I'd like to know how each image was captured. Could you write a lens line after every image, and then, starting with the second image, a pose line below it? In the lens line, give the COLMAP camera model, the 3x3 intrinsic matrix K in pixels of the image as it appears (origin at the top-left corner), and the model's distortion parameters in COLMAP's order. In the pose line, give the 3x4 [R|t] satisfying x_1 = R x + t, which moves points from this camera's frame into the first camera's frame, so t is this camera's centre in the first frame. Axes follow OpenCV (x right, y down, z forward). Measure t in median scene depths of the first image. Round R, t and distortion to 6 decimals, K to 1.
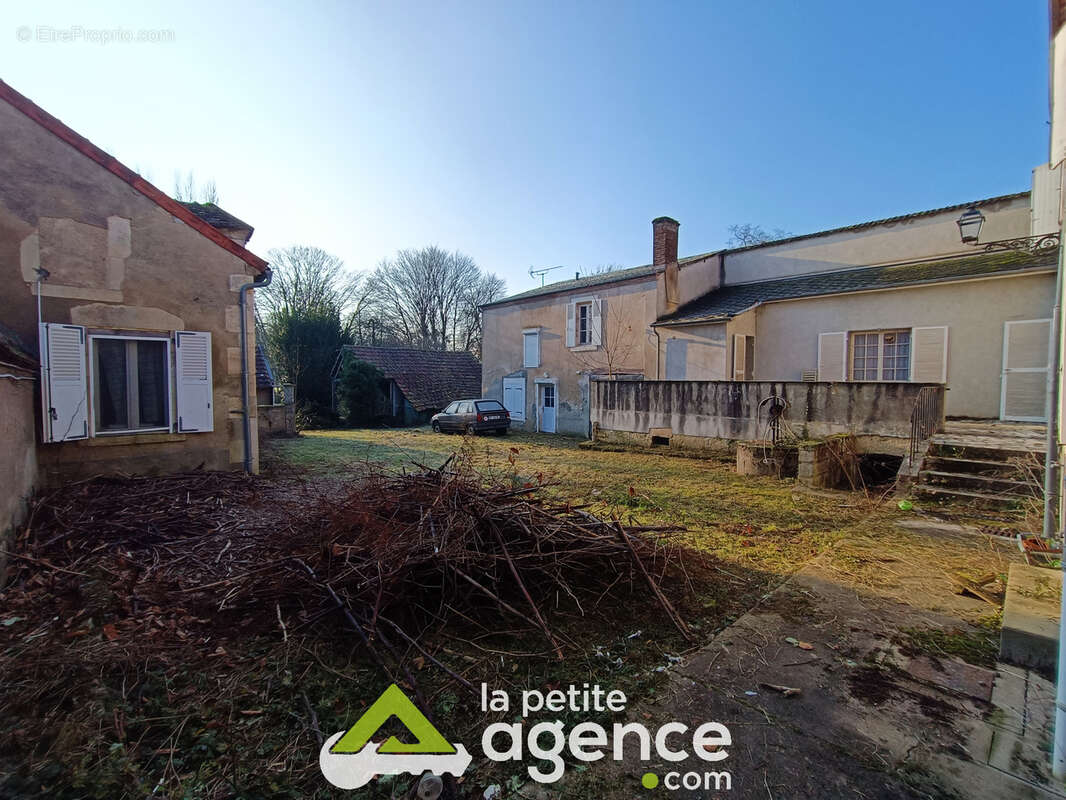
lens RADIAL K [[481.8, 0, 539.0], [0, 481.8, 398.8], [0, 0, 1]] dist [-0.021387, 0.012035]
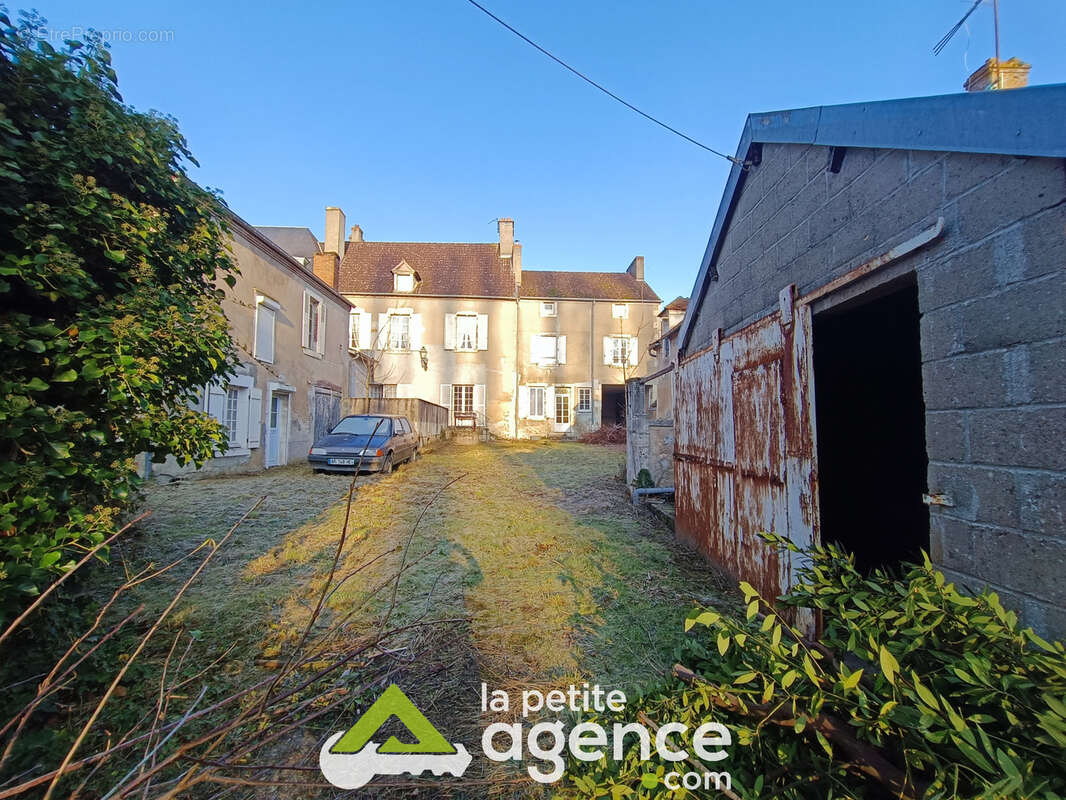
lens RADIAL K [[481.8, 0, 539.0], [0, 481.8, 398.8], [0, 0, 1]] dist [-0.021387, 0.012035]
pose [[-0.761324, 0.036345, 0.647352, -1.008703], [0.019044, 0.999250, -0.033706, 0.010204], [-0.648091, -0.013333, -0.761446, 1.900181]]
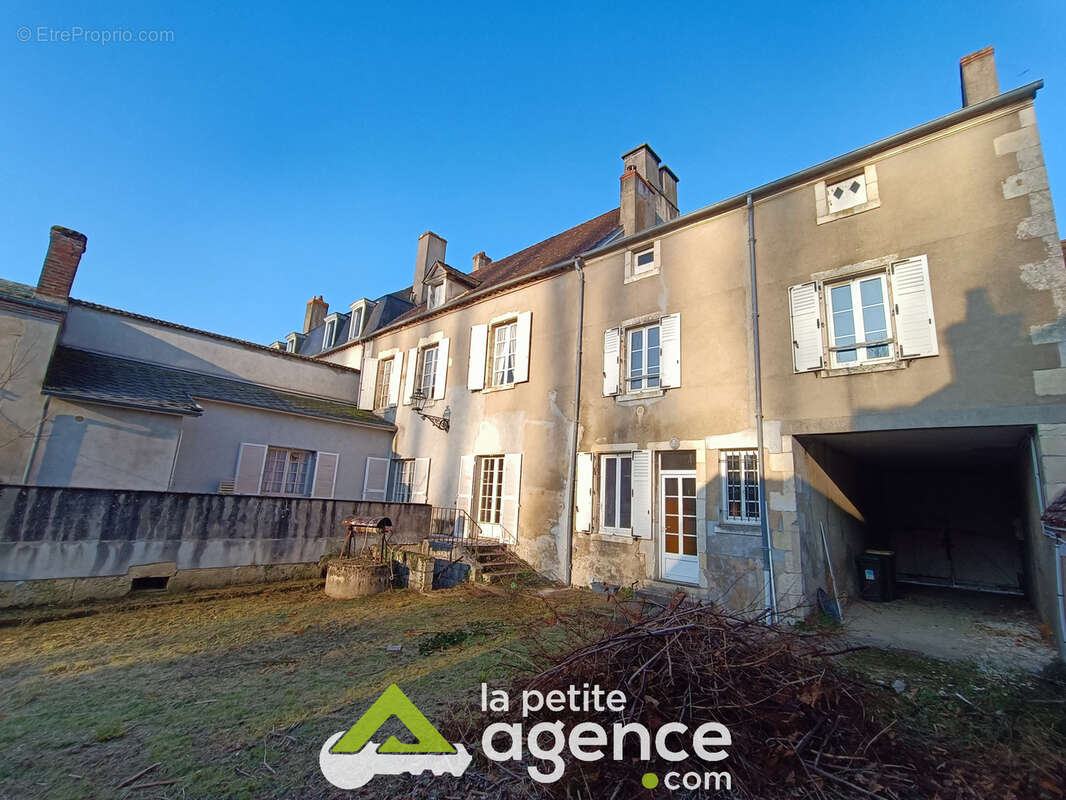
lens RADIAL K [[481.8, 0, 539.0], [0, 481.8, 398.8], [0, 0, 1]] dist [-0.021387, 0.012035]
pose [[-0.070449, 0.206052, 0.976002, -0.465065], [-0.010812, 0.978218, -0.207300, -0.030616], [-0.997457, -0.025157, -0.066686, 0.498582]]
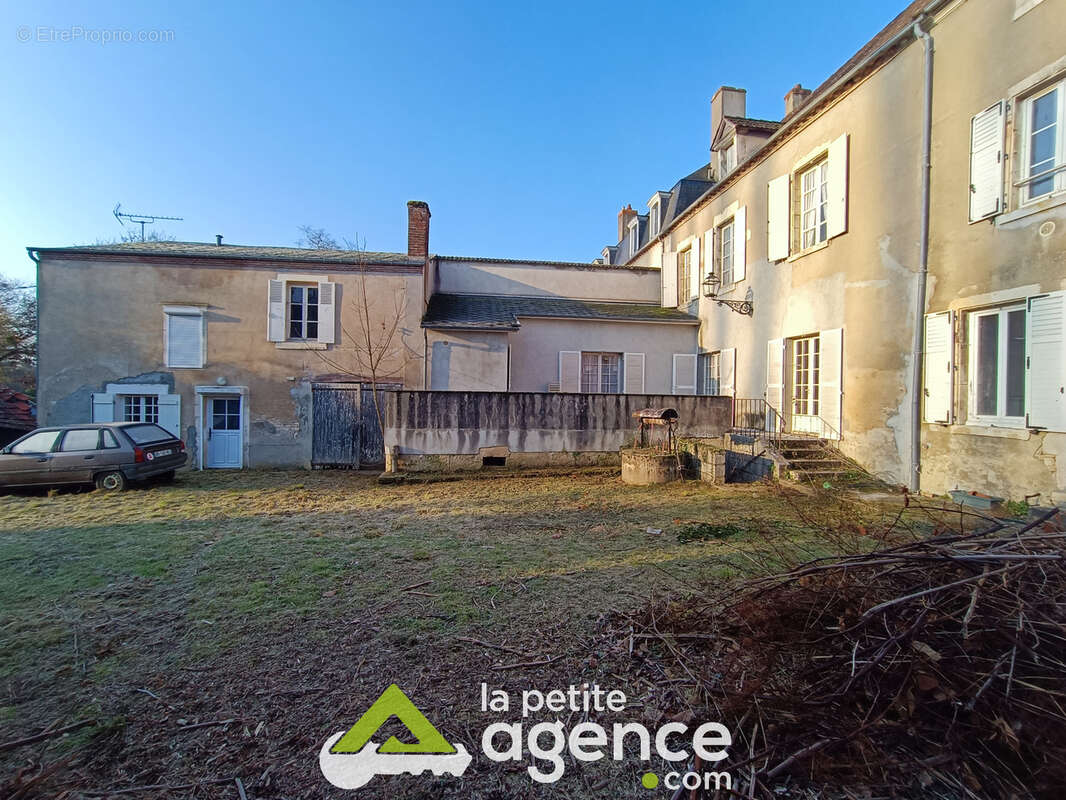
lens RADIAL K [[481.8, 0, 539.0], [0, 481.8, 398.8], [0, 0, 1]] dist [-0.021387, 0.012035]
pose [[0.585276, 0.000104, 0.810834, -0.385472], [0.020802, 0.999669, -0.015143, -0.010044], [-0.810567, 0.025729, 0.585080, 0.414600]]
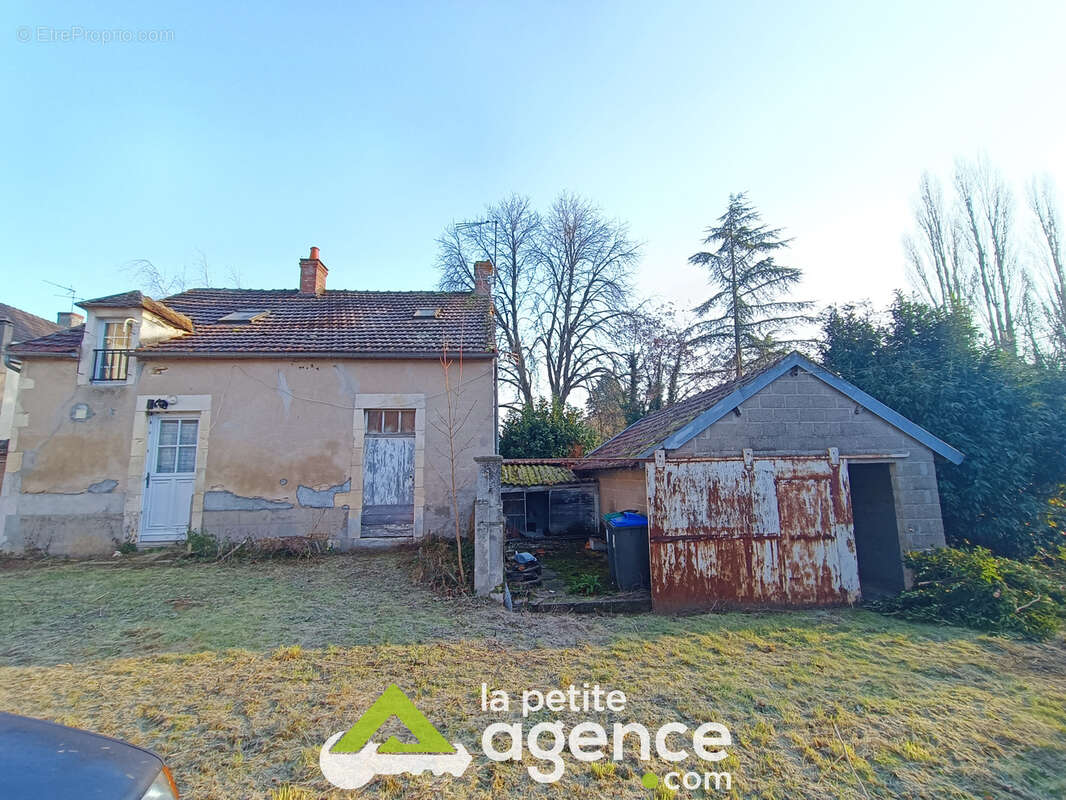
lens RADIAL K [[481.8, 0, 539.0], [0, 481.8, 398.8], [0, 0, 1]] dist [-0.021387, 0.012035]
pose [[-0.581493, -0.118270, -0.804909, -0.276055], [-0.019276, 0.991102, -0.131703, -0.030502], [0.813323, -0.061069, -0.578598, 1.673776]]
